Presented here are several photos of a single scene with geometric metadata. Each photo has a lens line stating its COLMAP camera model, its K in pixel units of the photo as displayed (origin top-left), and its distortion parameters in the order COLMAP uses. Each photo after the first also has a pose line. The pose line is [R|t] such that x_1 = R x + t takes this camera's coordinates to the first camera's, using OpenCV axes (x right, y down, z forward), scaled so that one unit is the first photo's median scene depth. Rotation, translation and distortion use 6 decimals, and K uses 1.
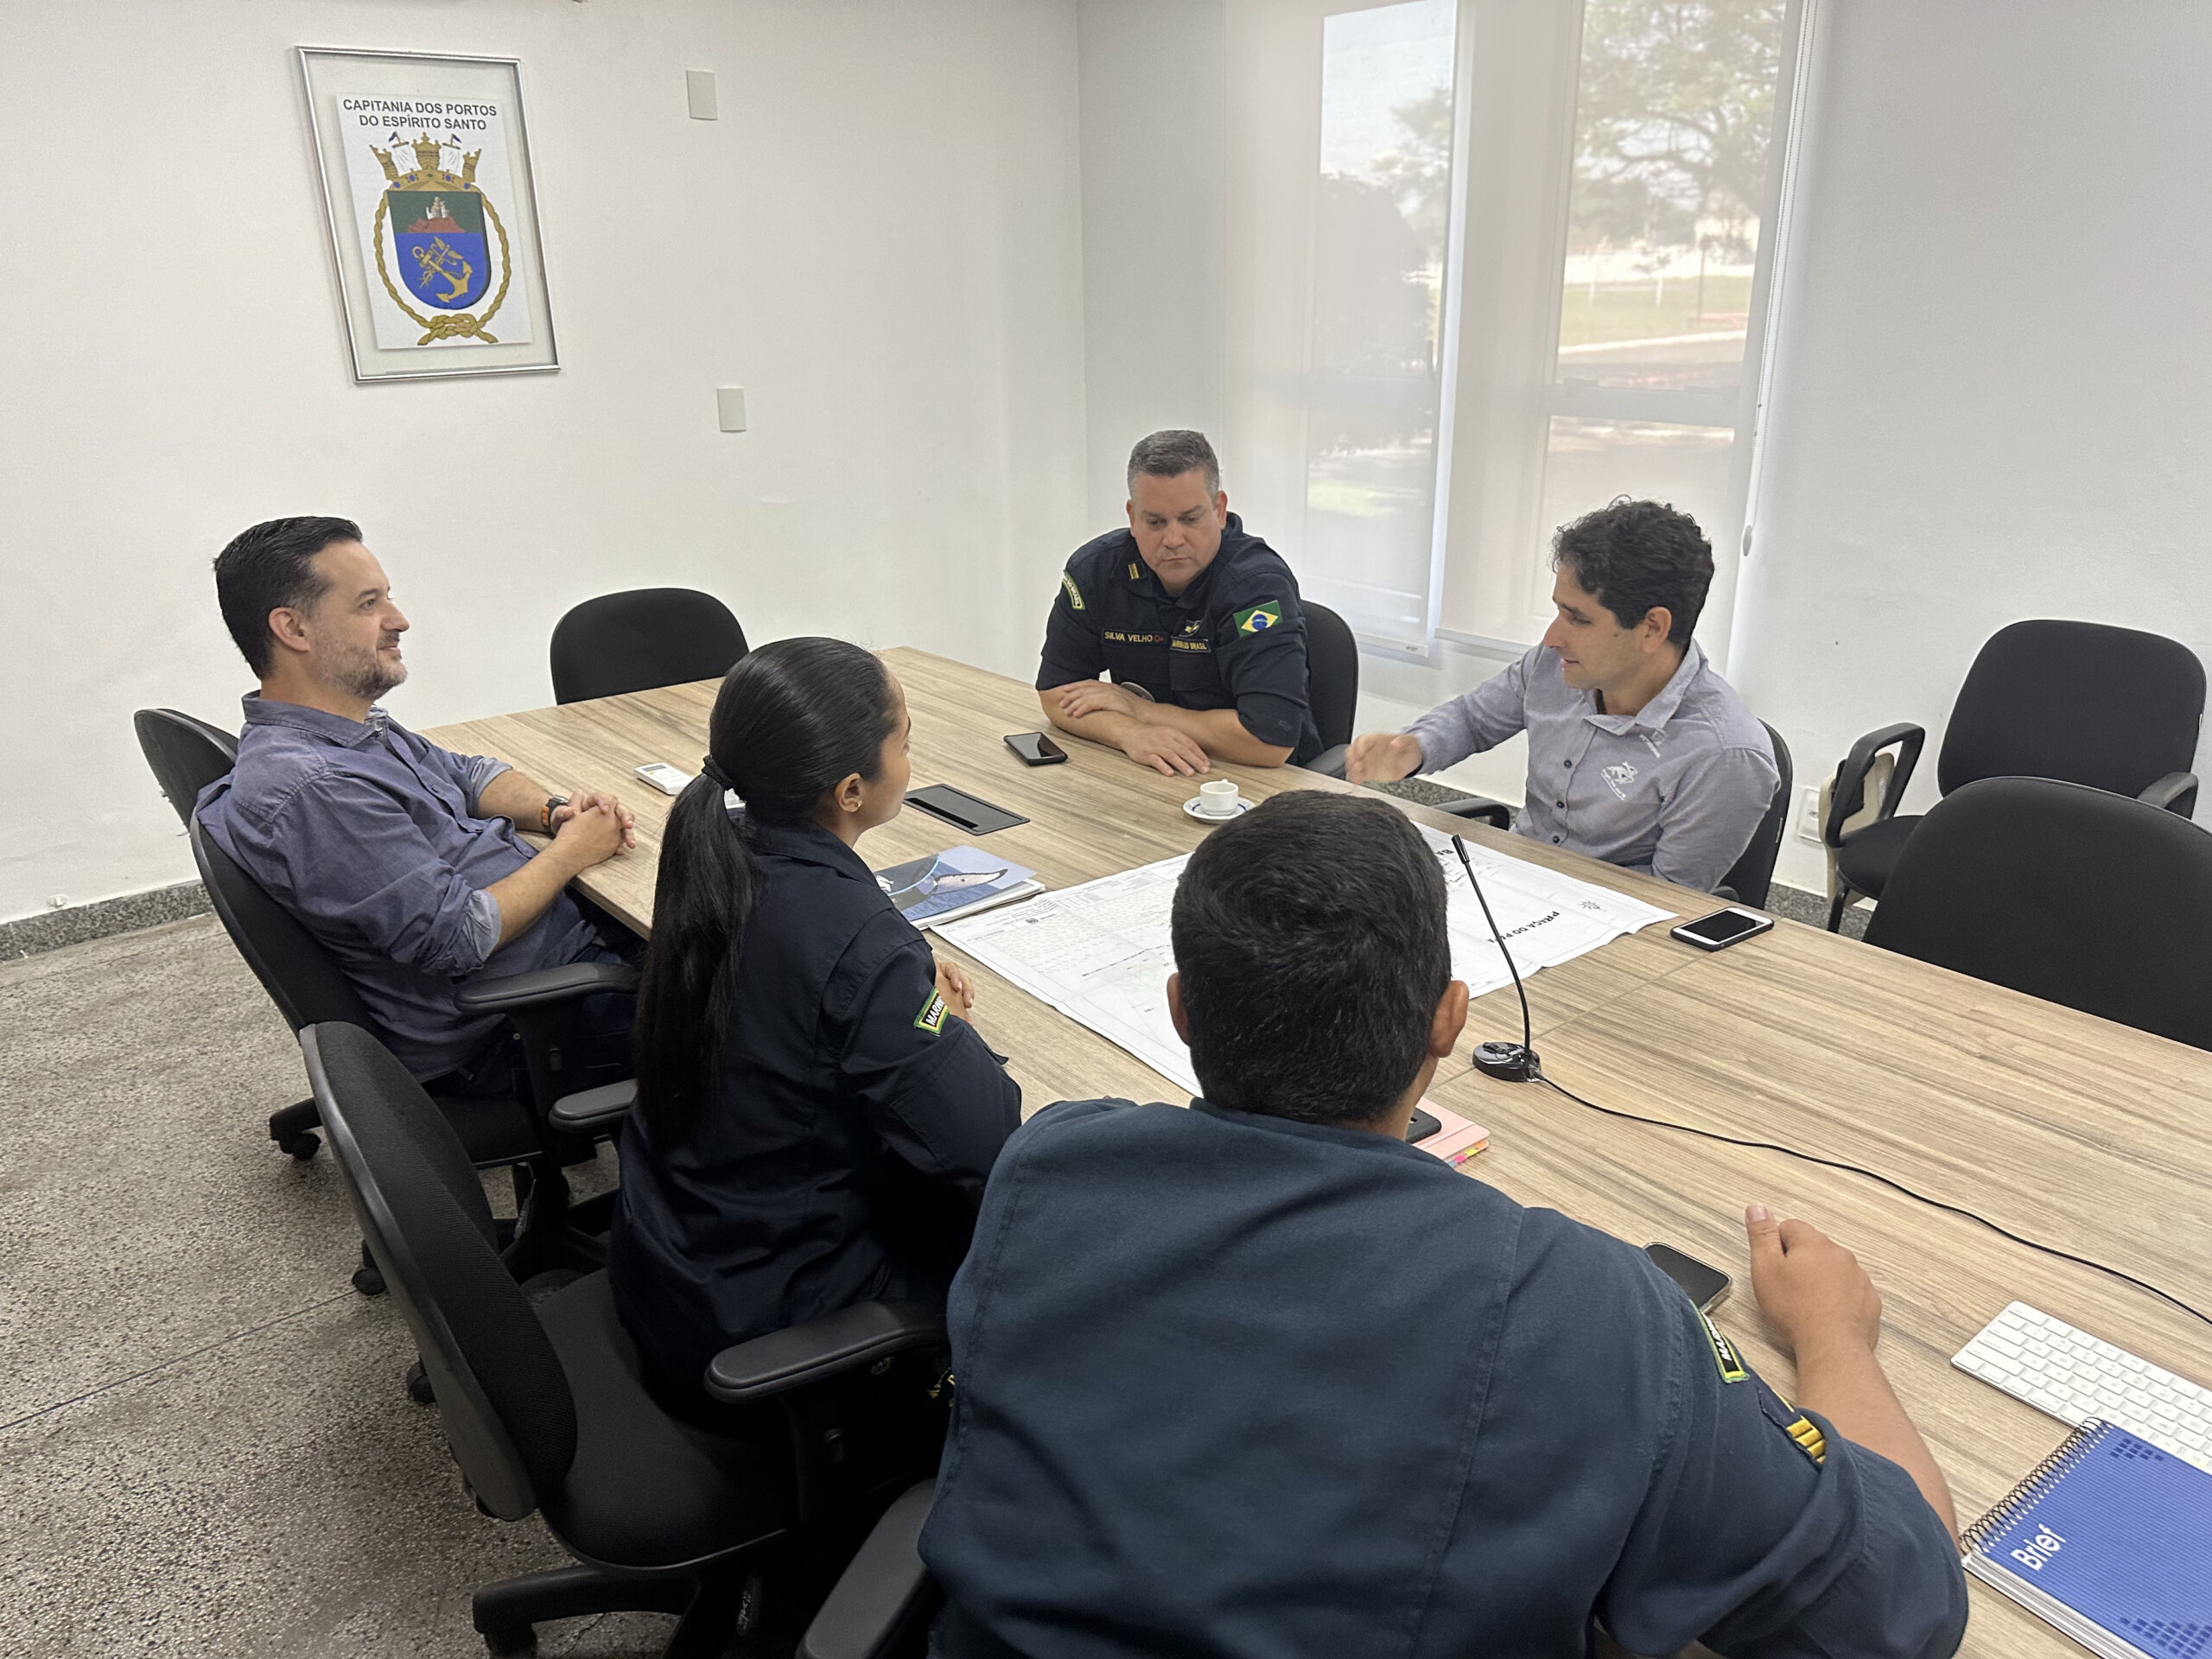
lens RADIAL K [[1549.6, 0, 1107.9], [0, 1549.6, 829.4], [0, 0, 1]] dist [0.021859, -0.026196]
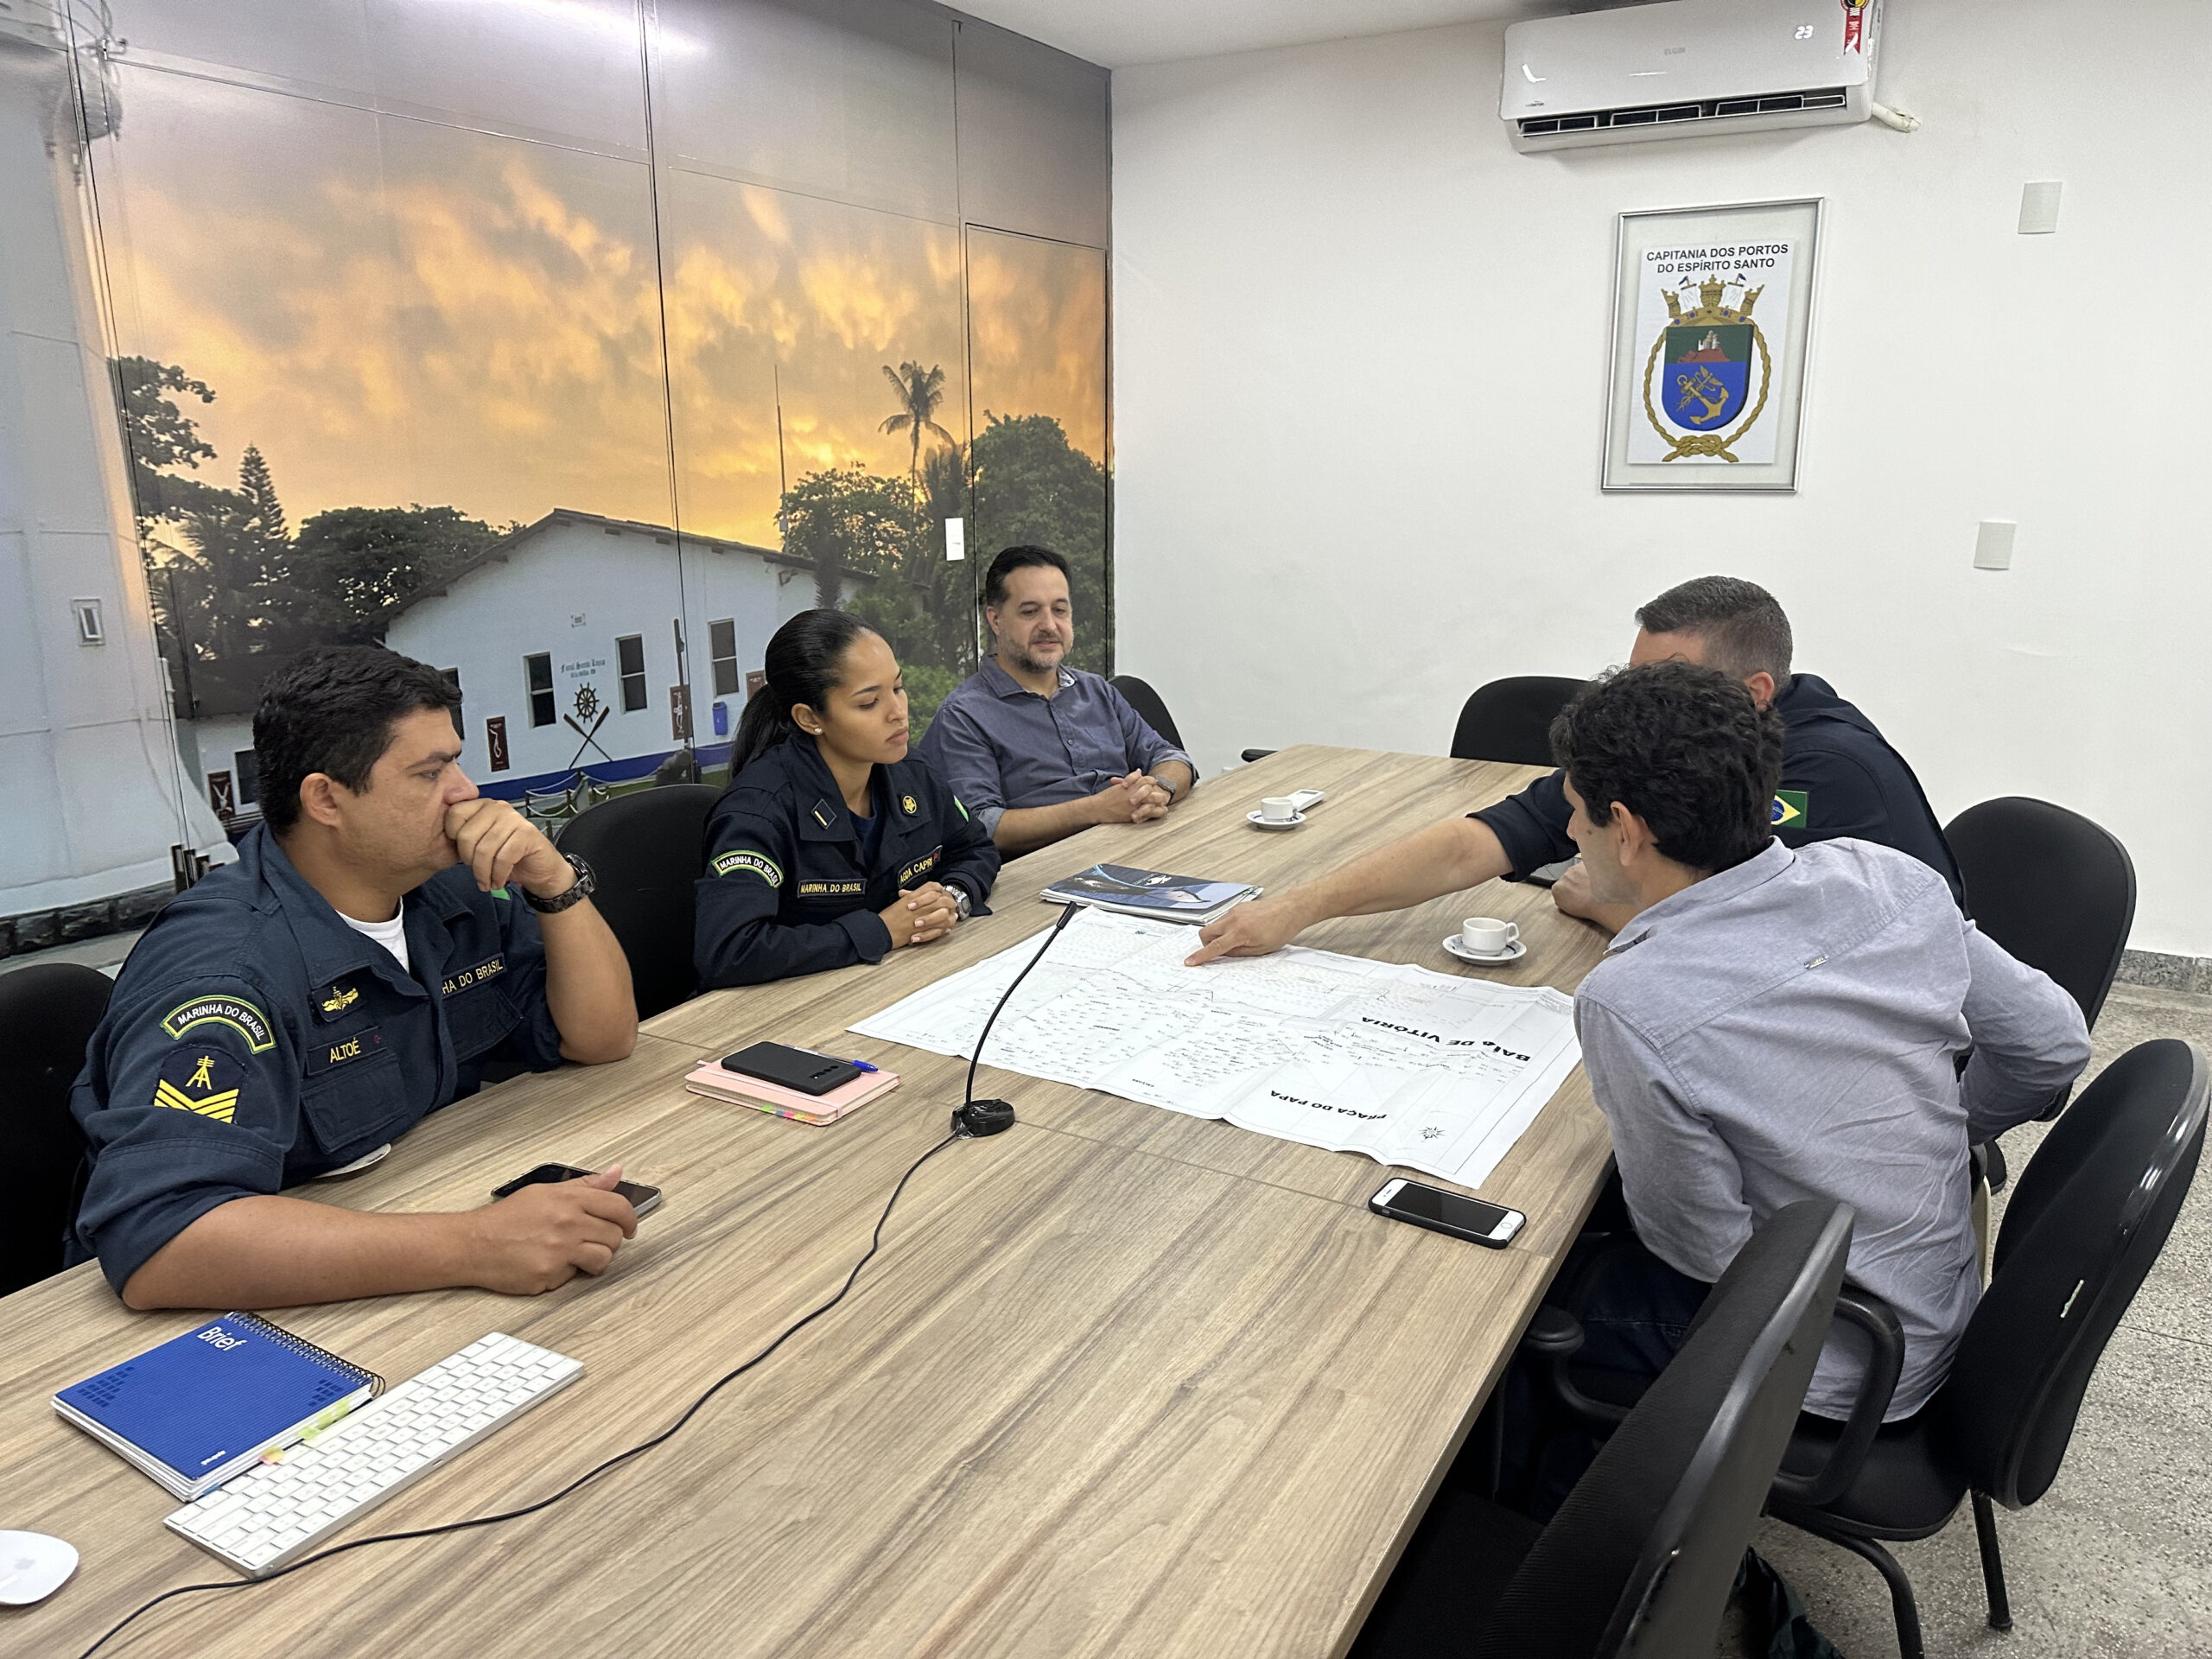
lens RADIAL K [[1549.6, 0, 1142.5], [0, 1549.6, 824.1], [0, 0, 1]] dist [0.021859, -0.026196]
pose [[0.374109, 0.235457, -0.896996, 0.832025], [-0.320078, 0.940580, 0.113403, -0.126163], [0.870398, 0.244684, 0.427244, 0.451884]]
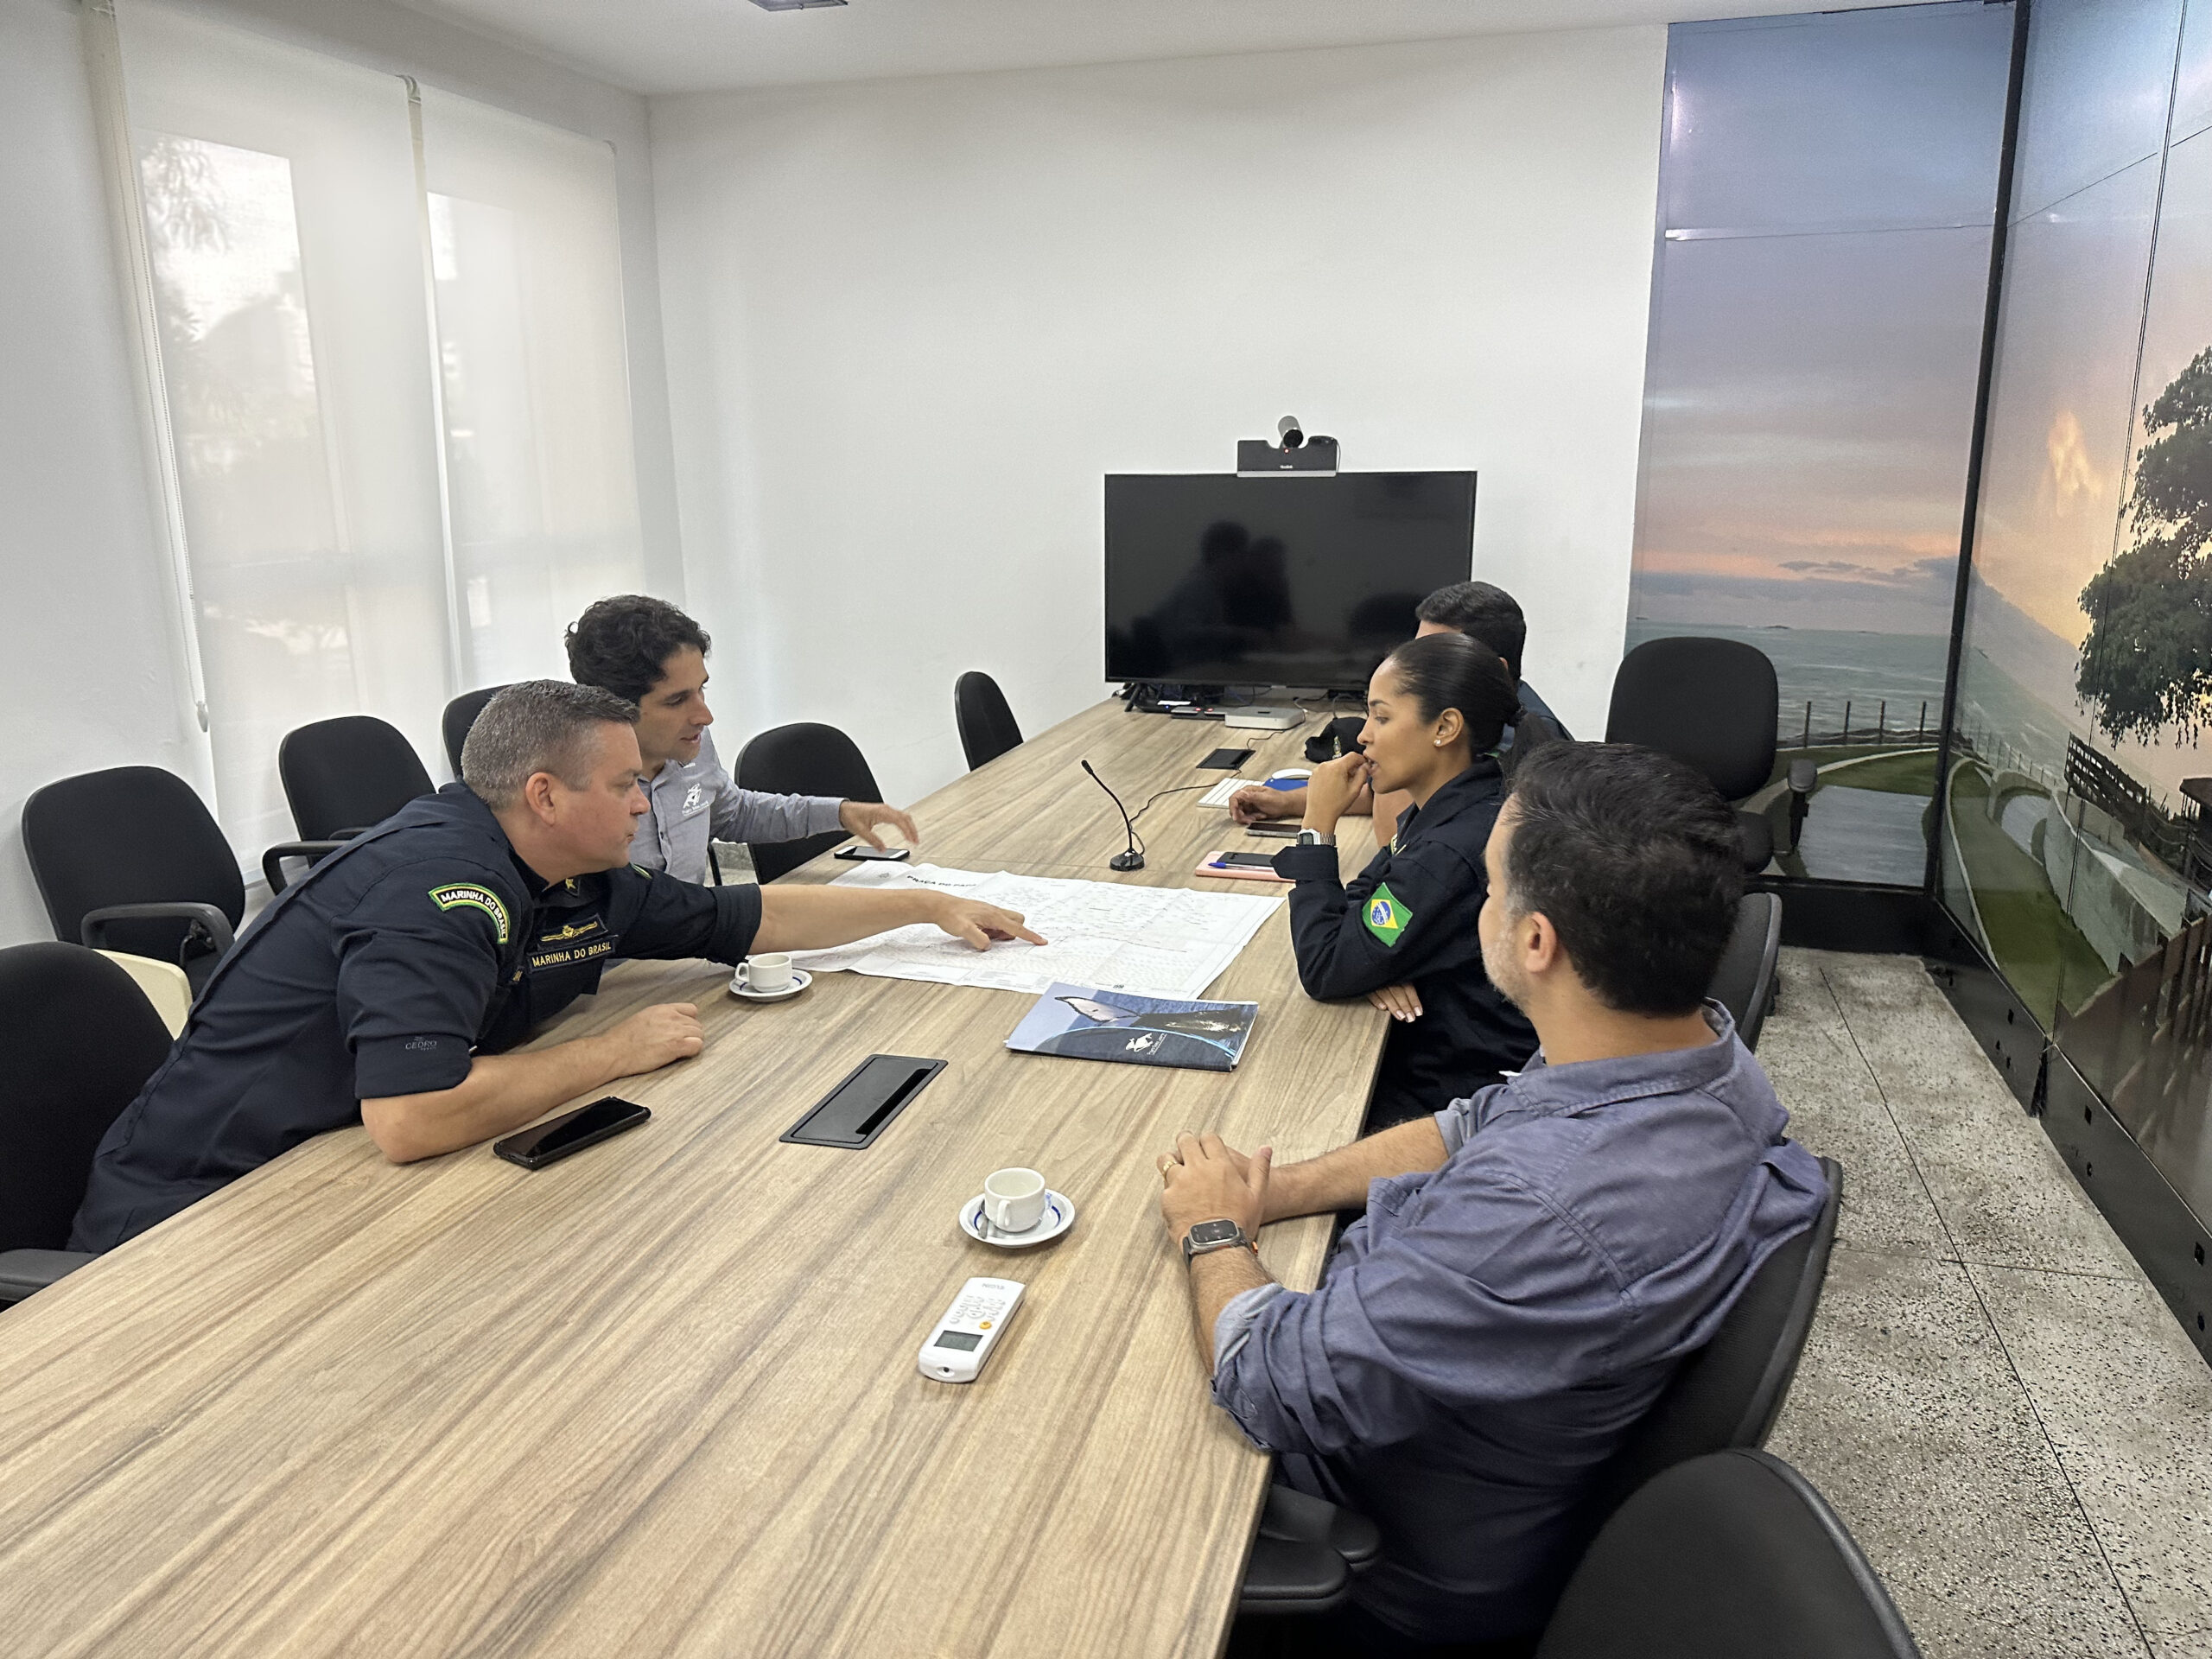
lens RADIAL K [[1549.6, 0, 1107.1], [0, 1549.6, 800.4], [0, 0, 1]] dist [0.021859, -0.026196]
pose [[-0.569816, -0.160586, 0.805929, -0.797722], [0.301571, 0.871433, 0.386858, -0.422677], [-0.764437, 0.463483, -0.448128, 1.276151]]
